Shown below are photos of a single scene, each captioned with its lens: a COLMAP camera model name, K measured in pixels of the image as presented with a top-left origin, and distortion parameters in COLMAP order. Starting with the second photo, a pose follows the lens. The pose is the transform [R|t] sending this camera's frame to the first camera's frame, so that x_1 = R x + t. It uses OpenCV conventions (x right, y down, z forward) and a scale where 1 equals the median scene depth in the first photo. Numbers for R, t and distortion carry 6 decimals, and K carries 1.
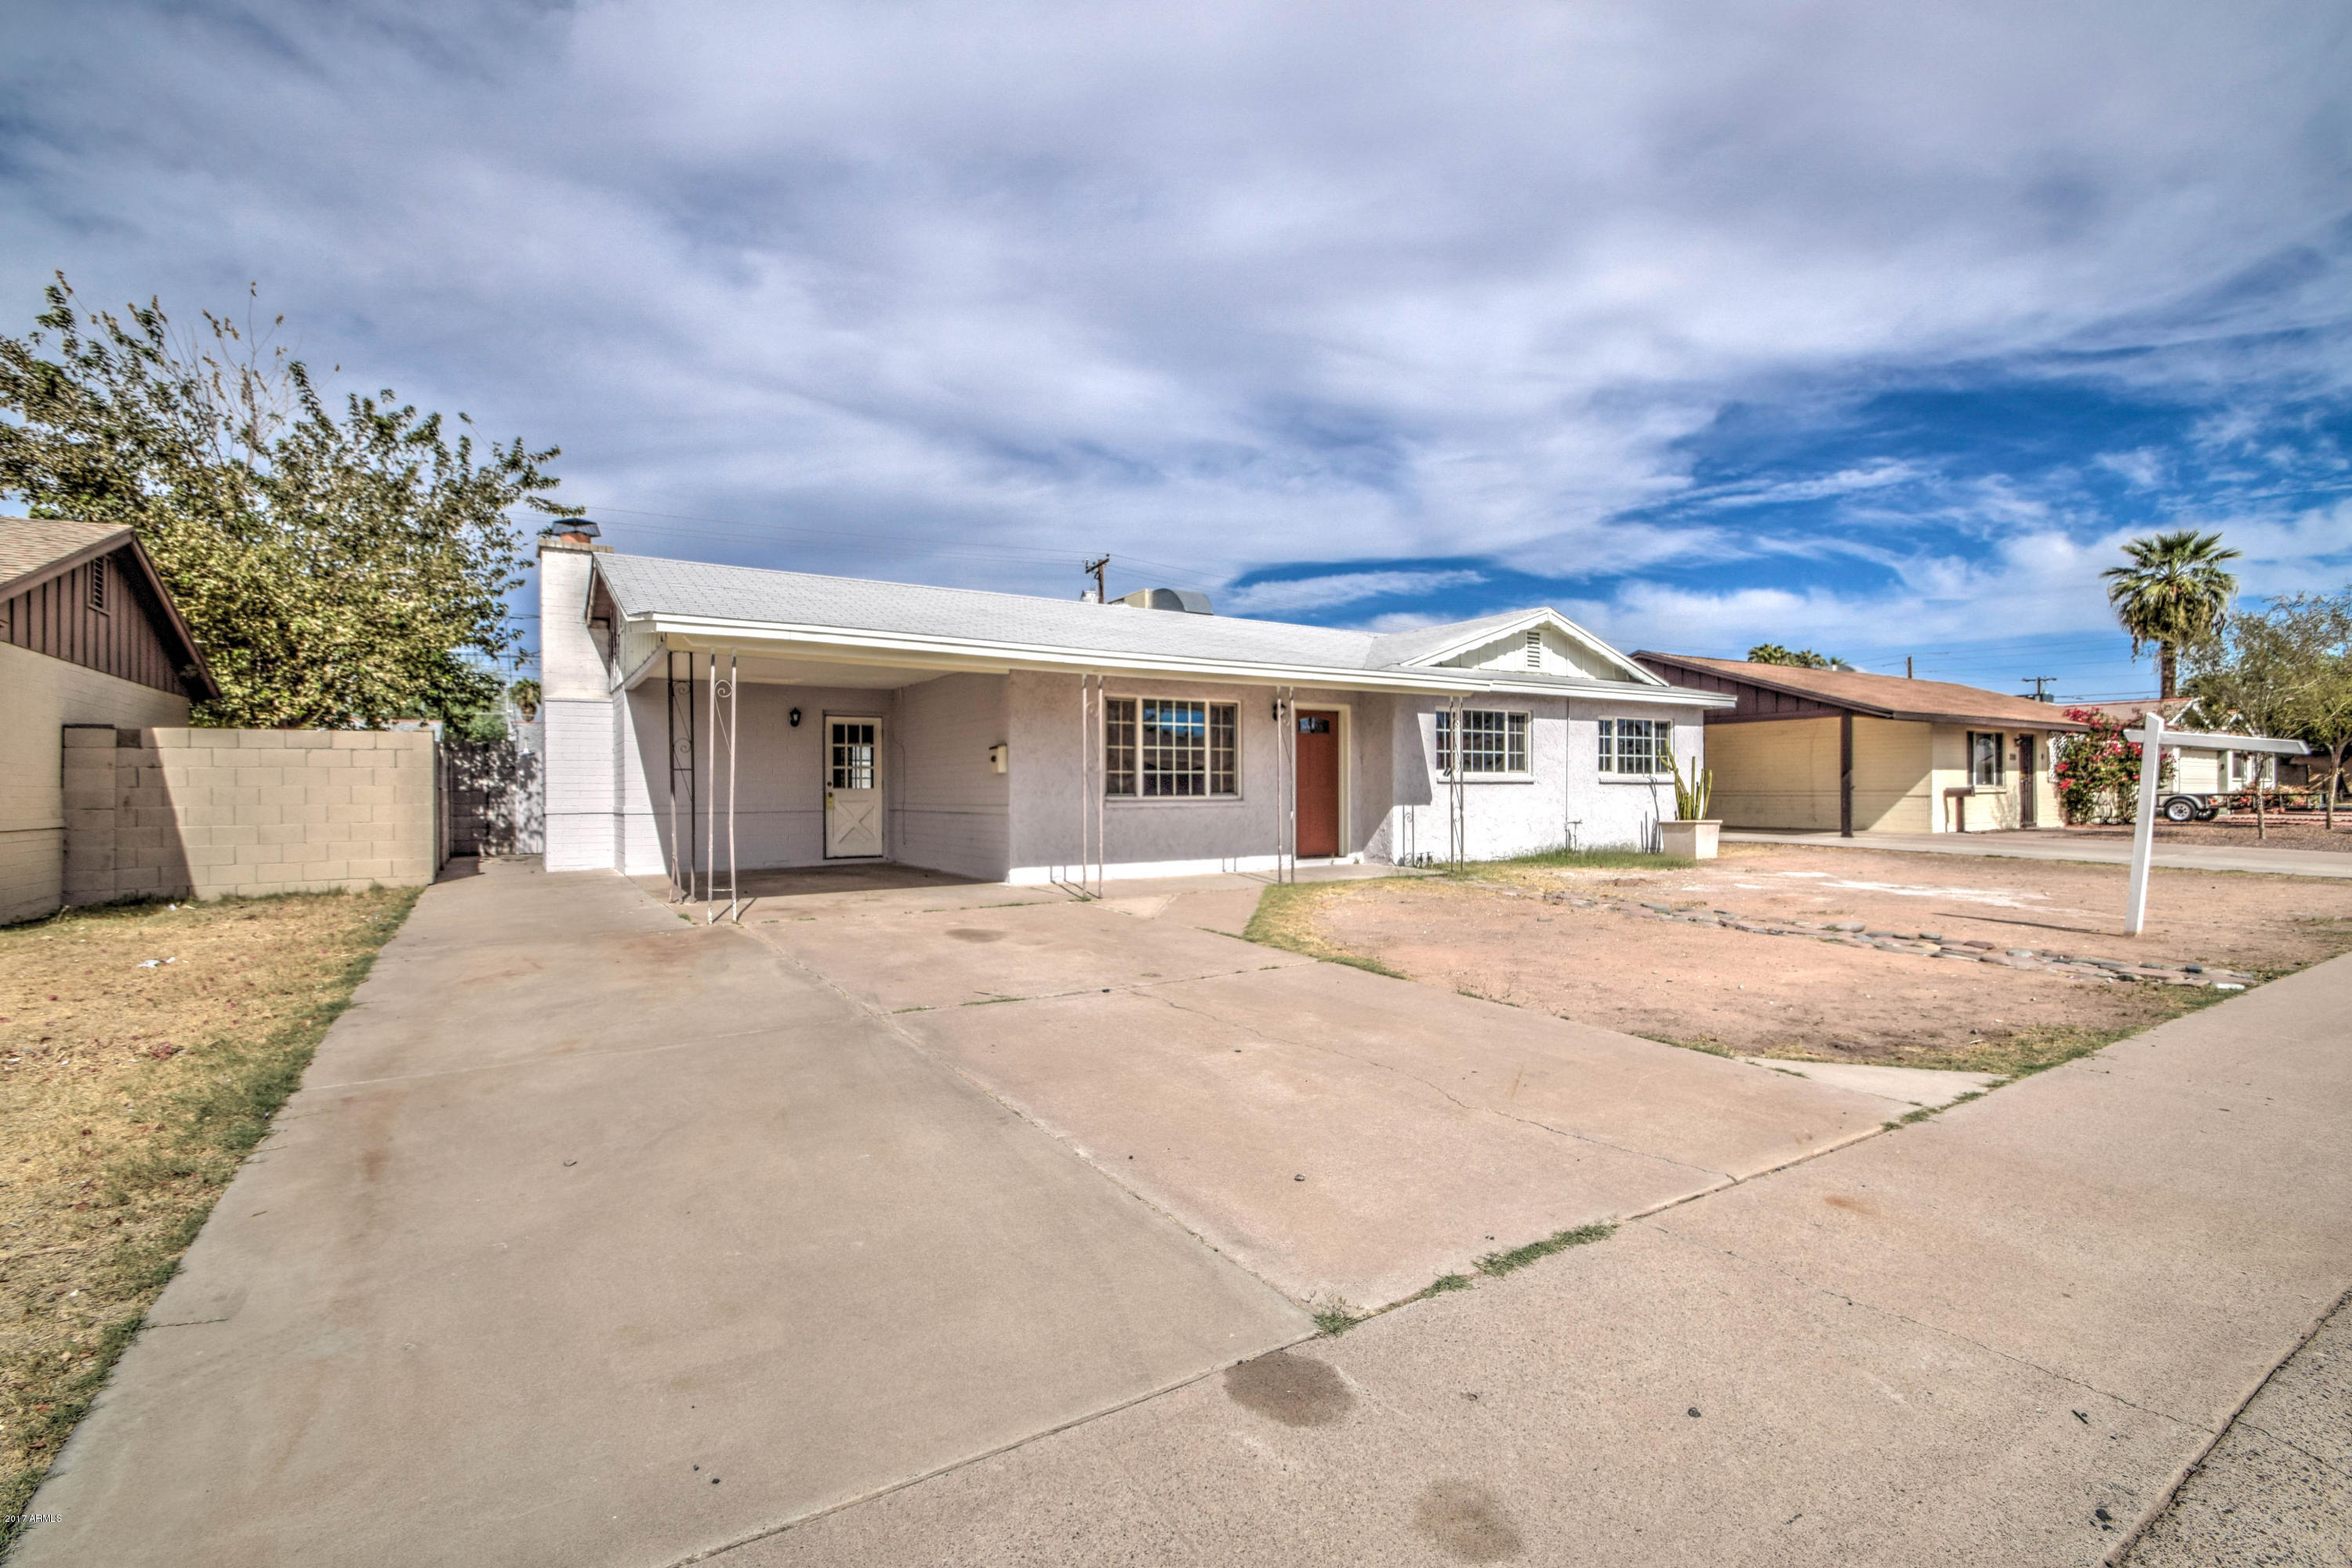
lens RADIAL K [[1054.2, 0, 1170.5], [0, 1054.2, 780.5], [0, 0, 1]] dist [0.003730, -0.011103]
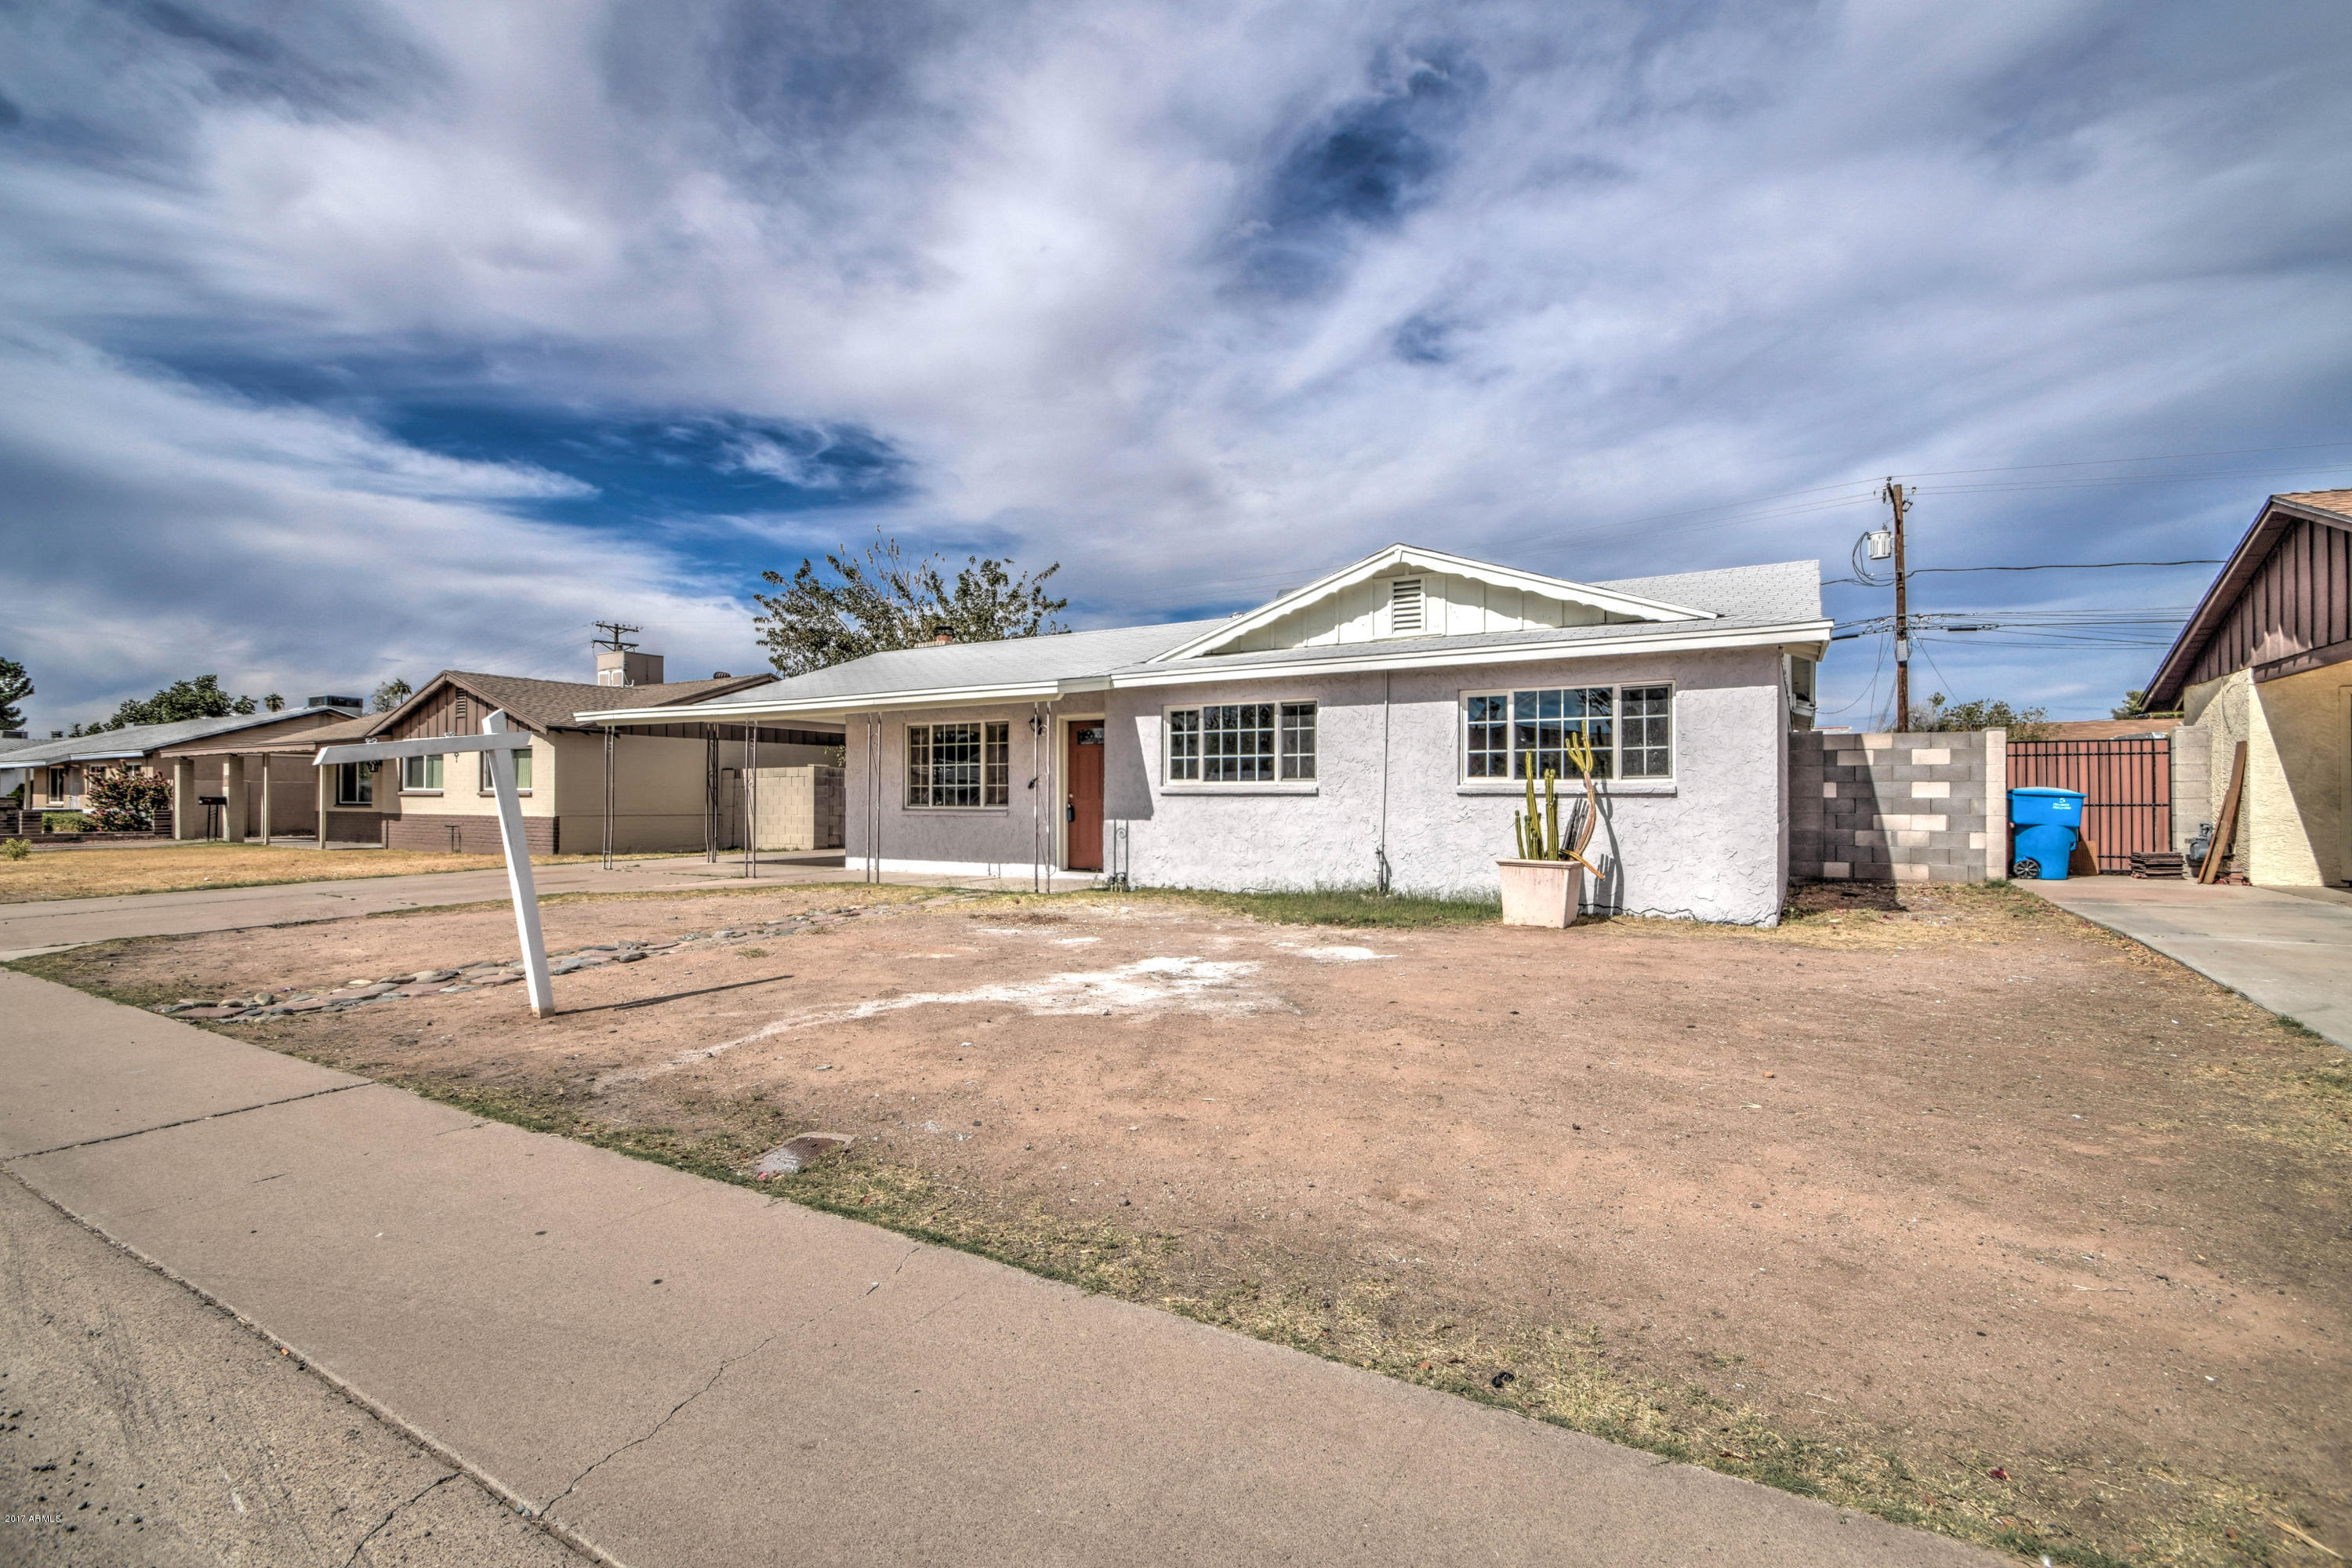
lens RADIAL K [[1054.2, 0, 1157.4], [0, 1054.2, 790.9], [0, 0, 1]] dist [0.003730, -0.011103]
pose [[0.444399, -0.000975, -0.895828, 1.033533], [0.005506, 0.999983, 0.001643, -0.002380], [0.895812, -0.005663, 0.444397, 0.619560]]
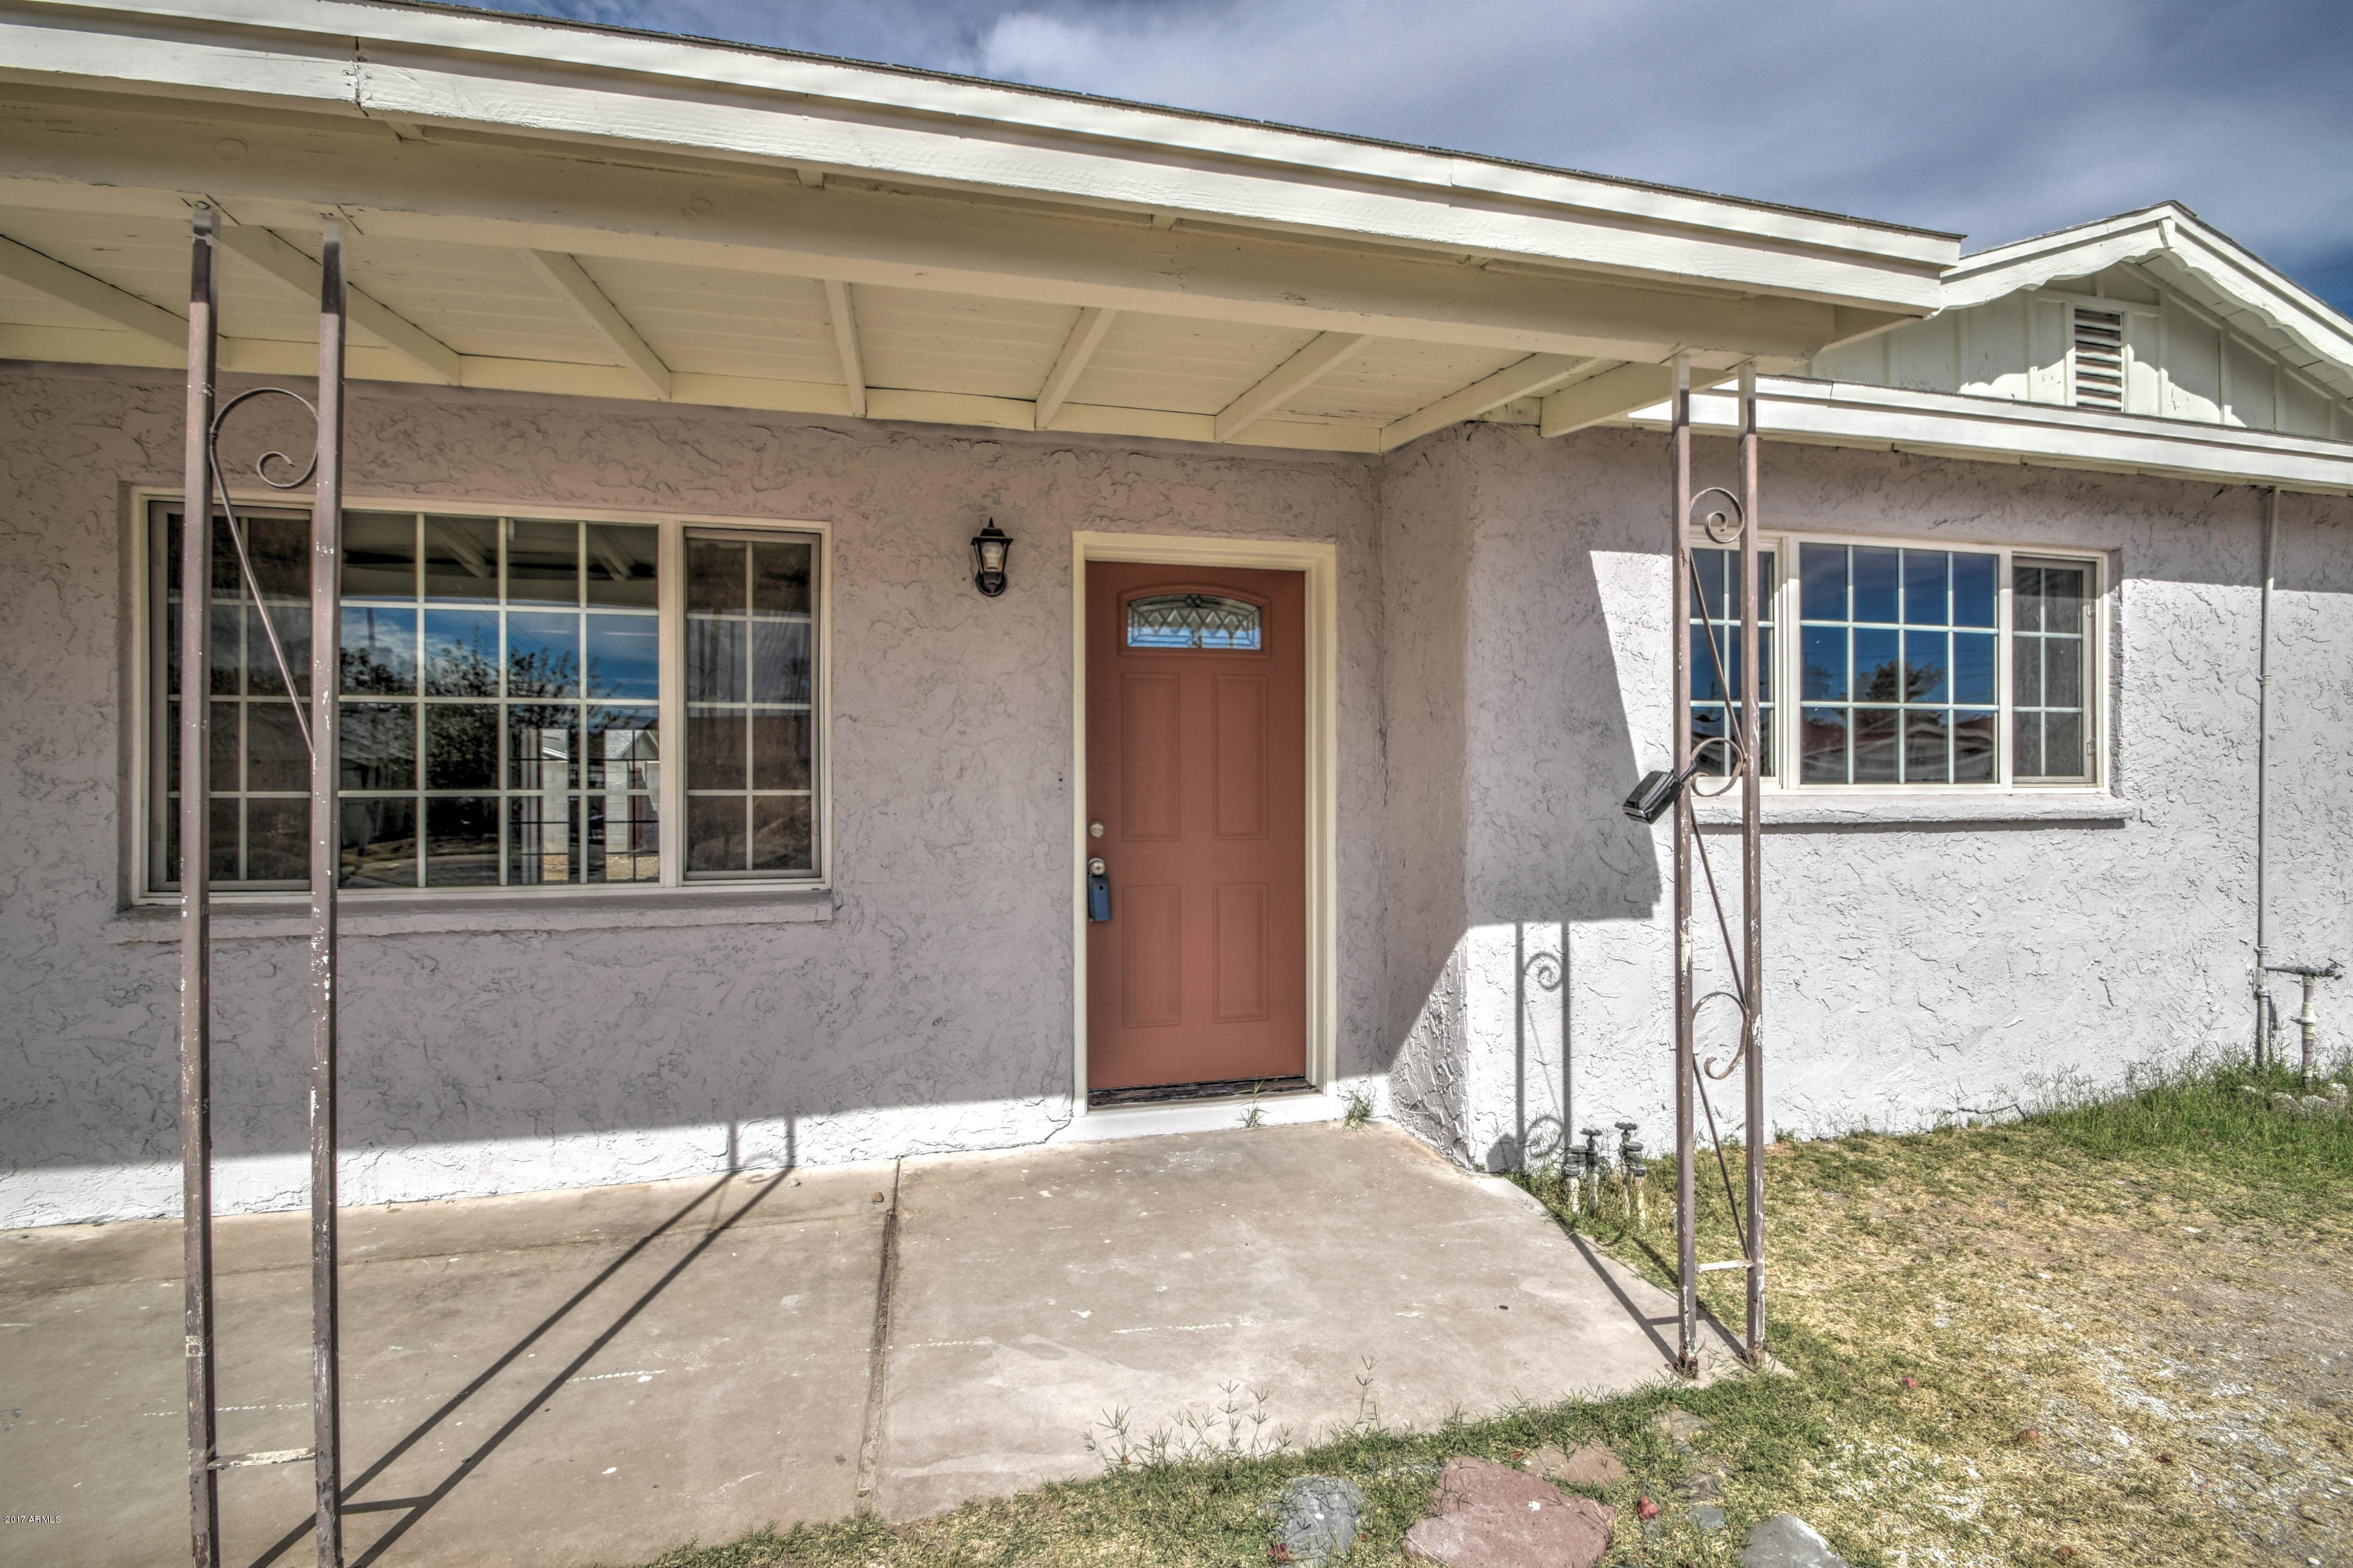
lens RADIAL K [[1054.5, 0, 1168.3], [0, 1054.5, 787.3], [0, 0, 1]] dist [0.003730, -0.011103]
pose [[0.947153, -0.000663, -0.320782, 0.219308], [0.002731, 0.999978, 0.005996, -0.009522], [0.320771, -0.006555, 0.947134, 0.731297]]
